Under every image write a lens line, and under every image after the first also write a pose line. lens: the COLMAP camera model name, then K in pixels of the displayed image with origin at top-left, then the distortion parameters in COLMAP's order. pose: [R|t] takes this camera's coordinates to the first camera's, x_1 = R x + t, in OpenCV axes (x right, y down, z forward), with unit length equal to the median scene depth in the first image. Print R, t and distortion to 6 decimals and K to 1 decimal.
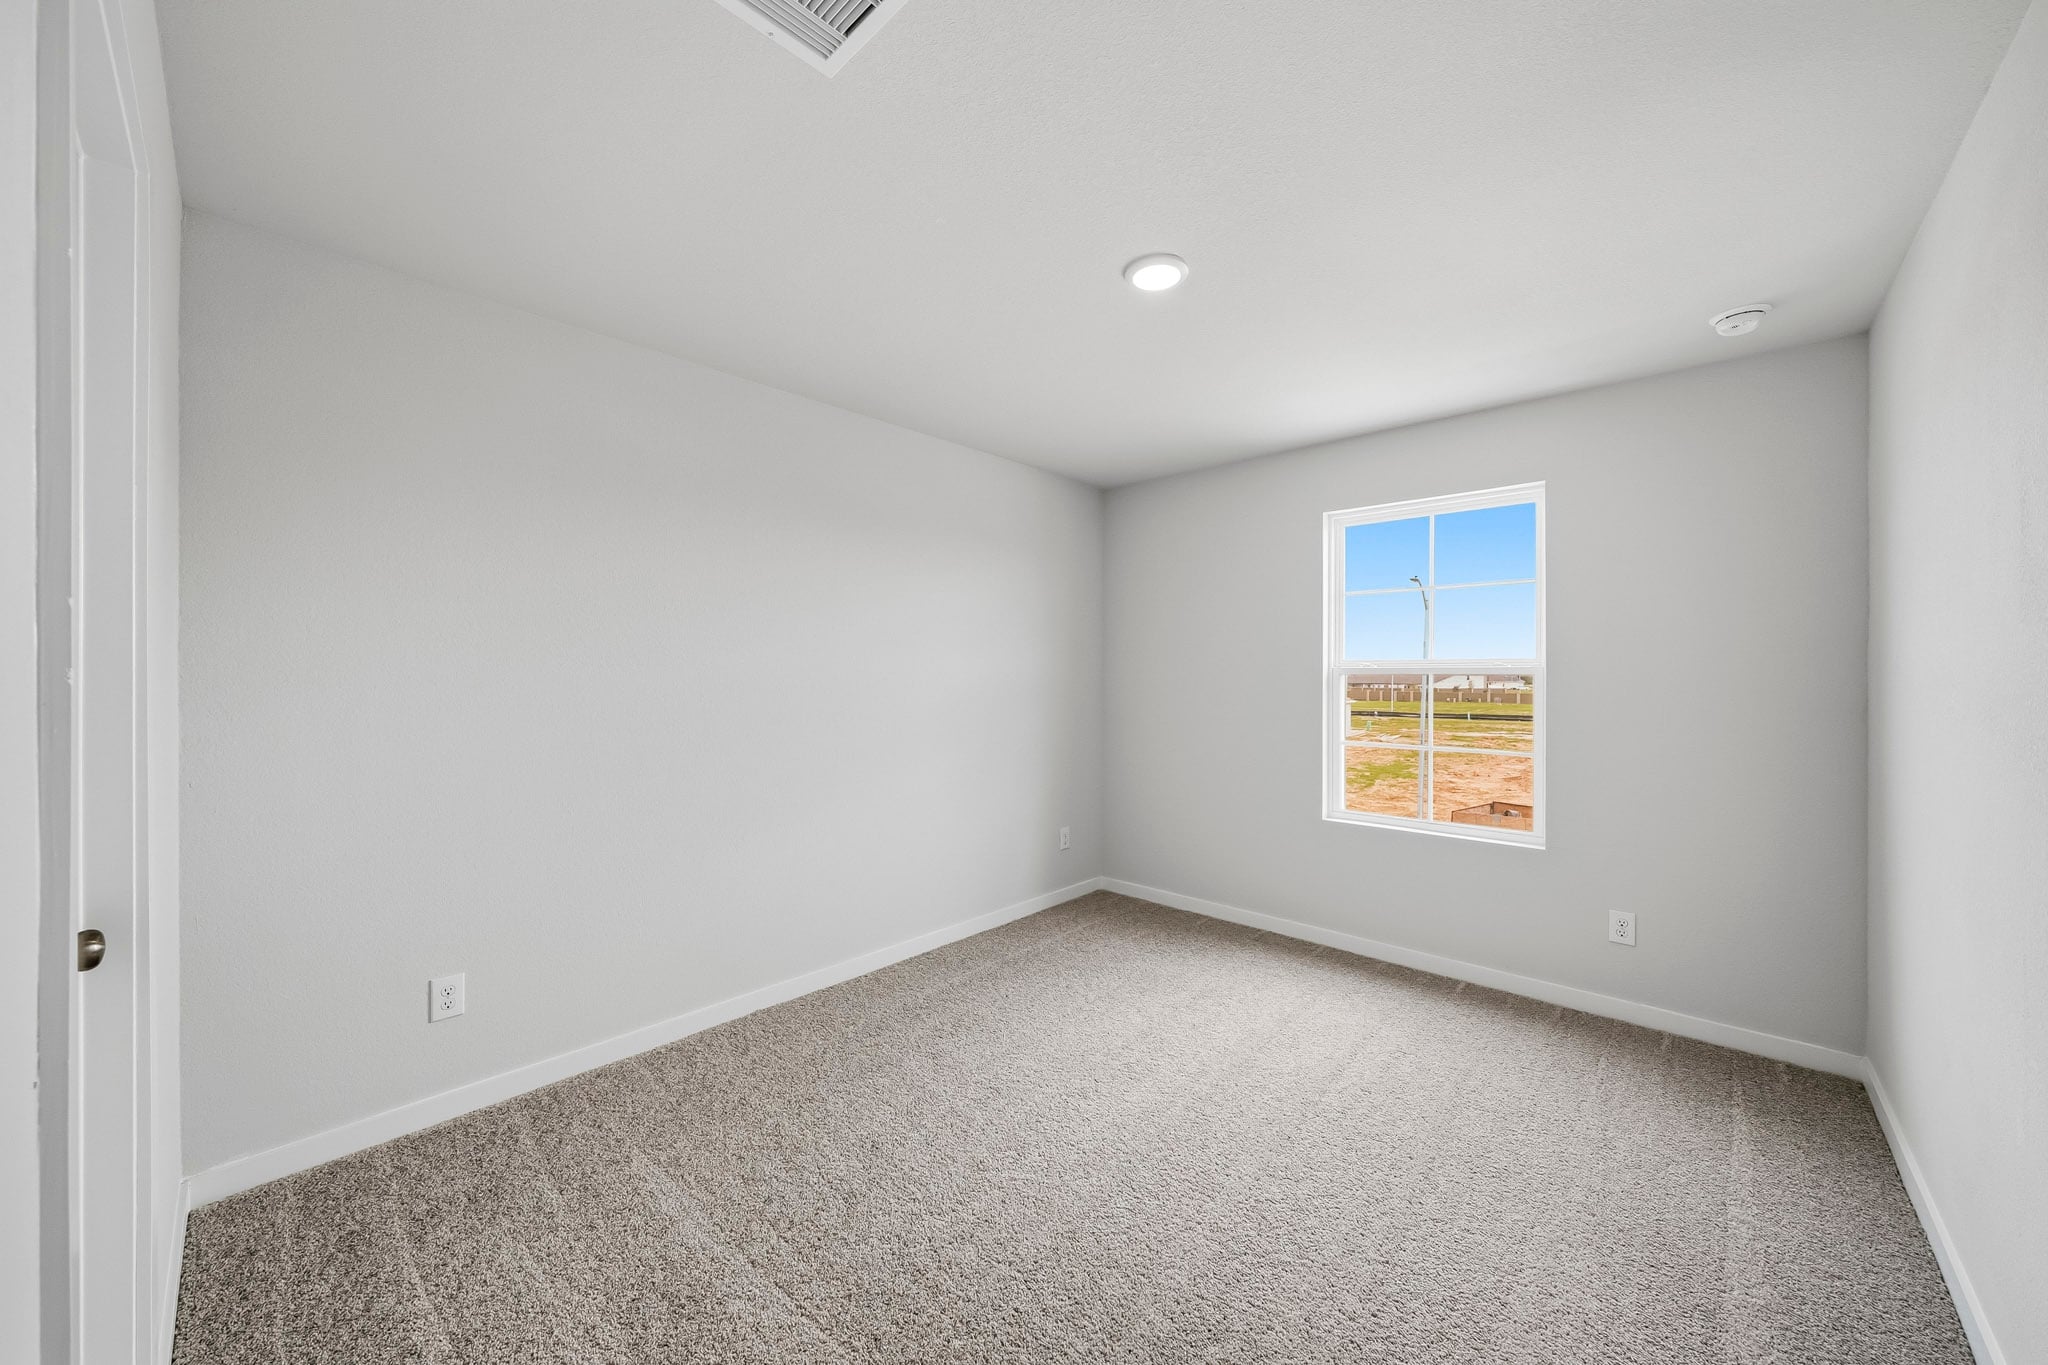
lens RADIAL K [[741.9, 0, 1018.5], [0, 741.9, 673.7], [0, 0, 1]] dist [0.000360, 0.000026]
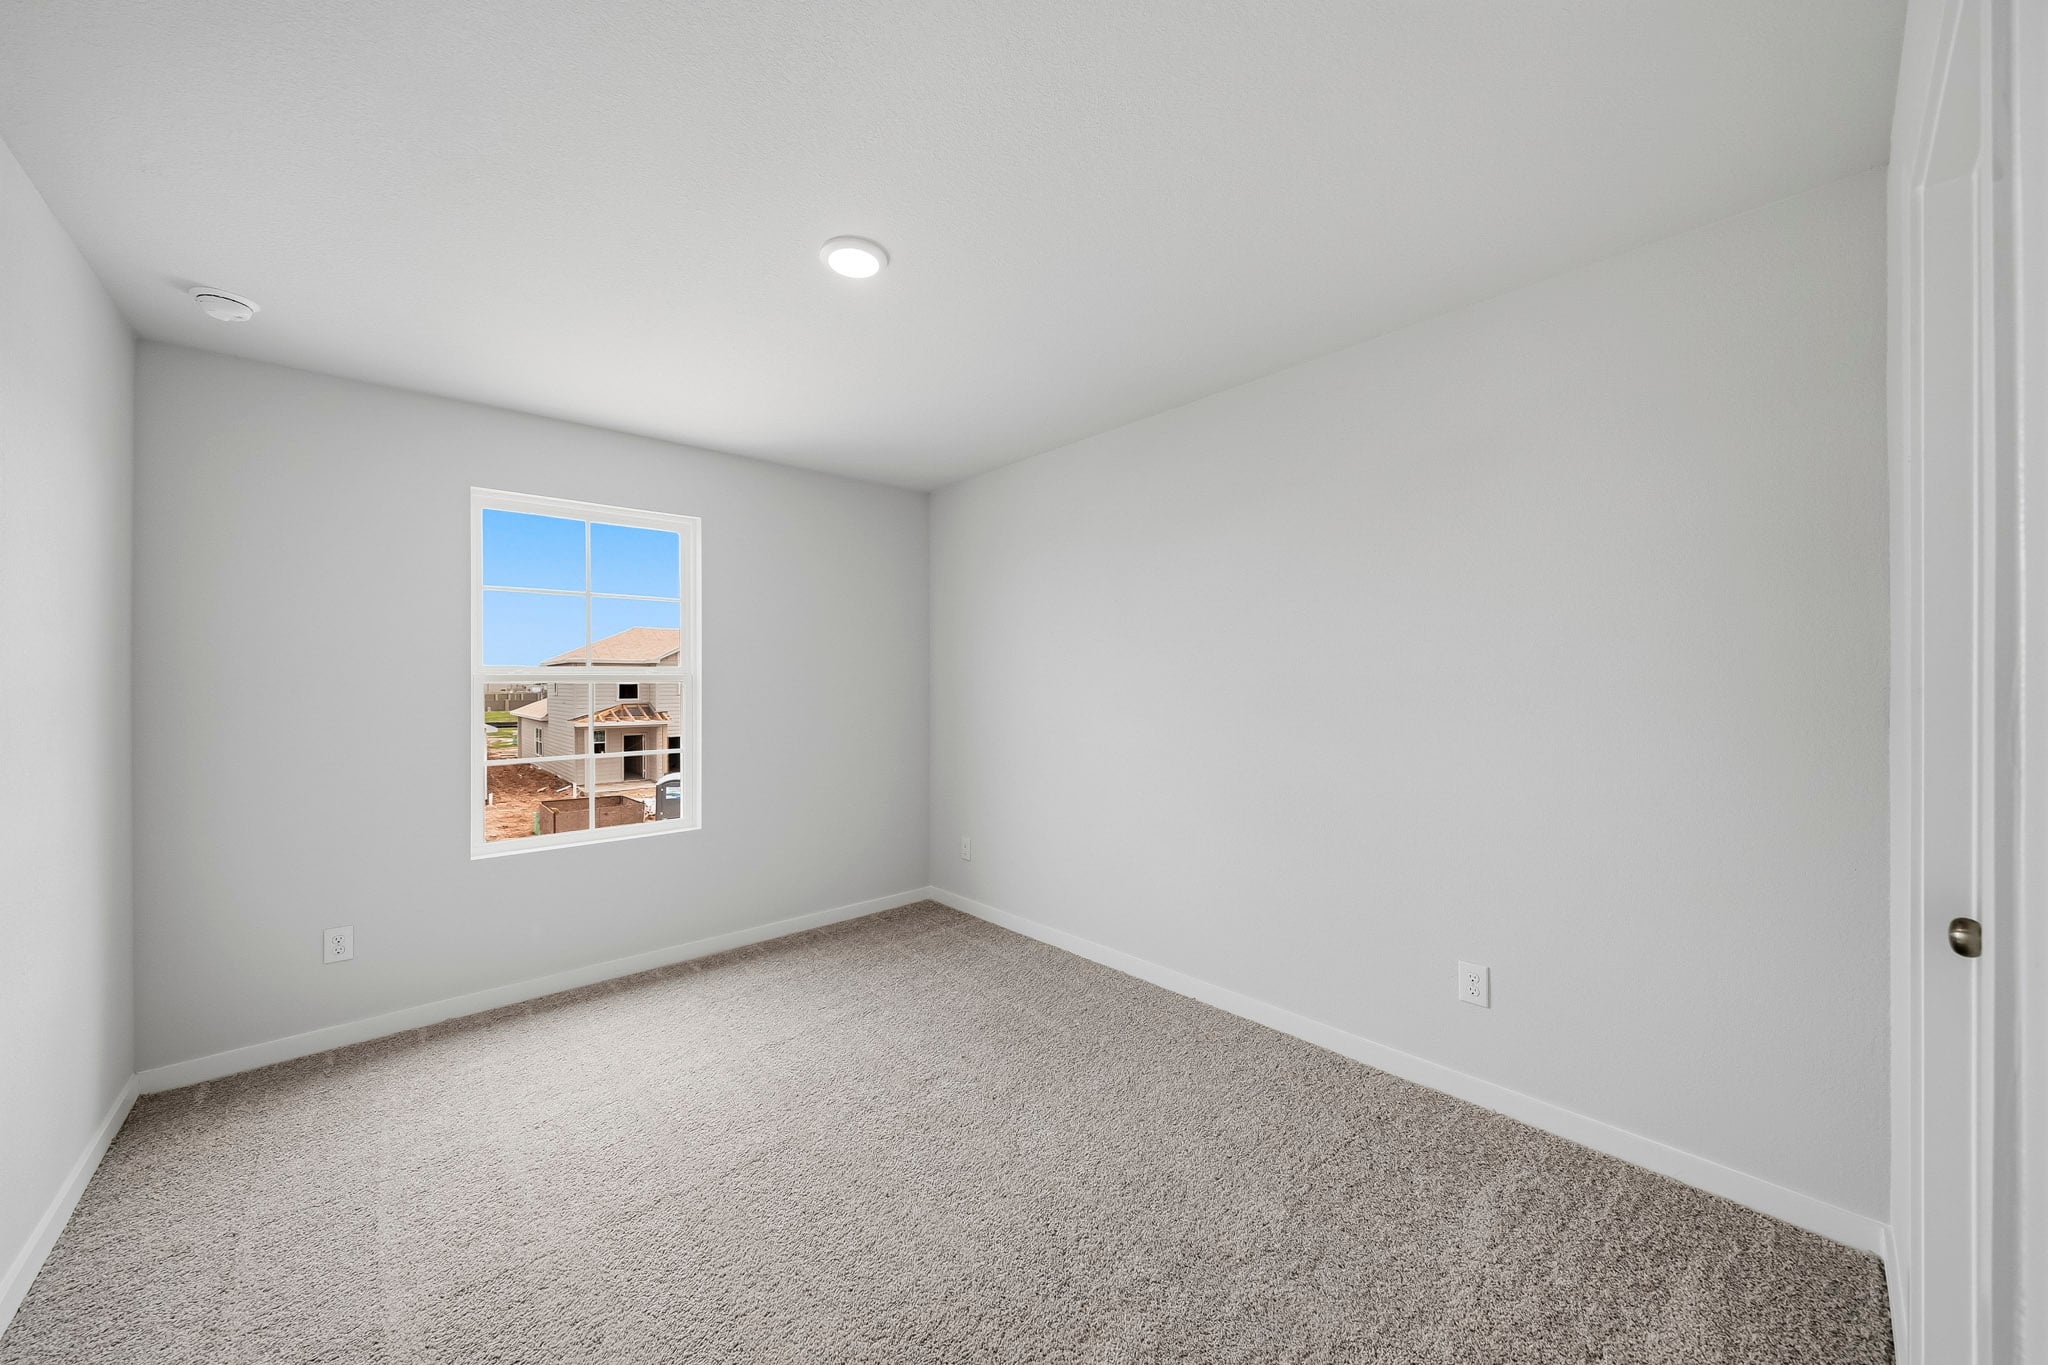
lens RADIAL K [[733.7, 0, 1021.5], [0, 733.7, 682.4], [0, 0, 1]] dist [-0.000918, -0.000148]
pose [[0.098154, -0.003163, 0.995166, -0.337857], [0.004830, 0.999985, 0.002702, -0.000377], [-0.995160, 0.004541, 0.098167, 0.323634]]
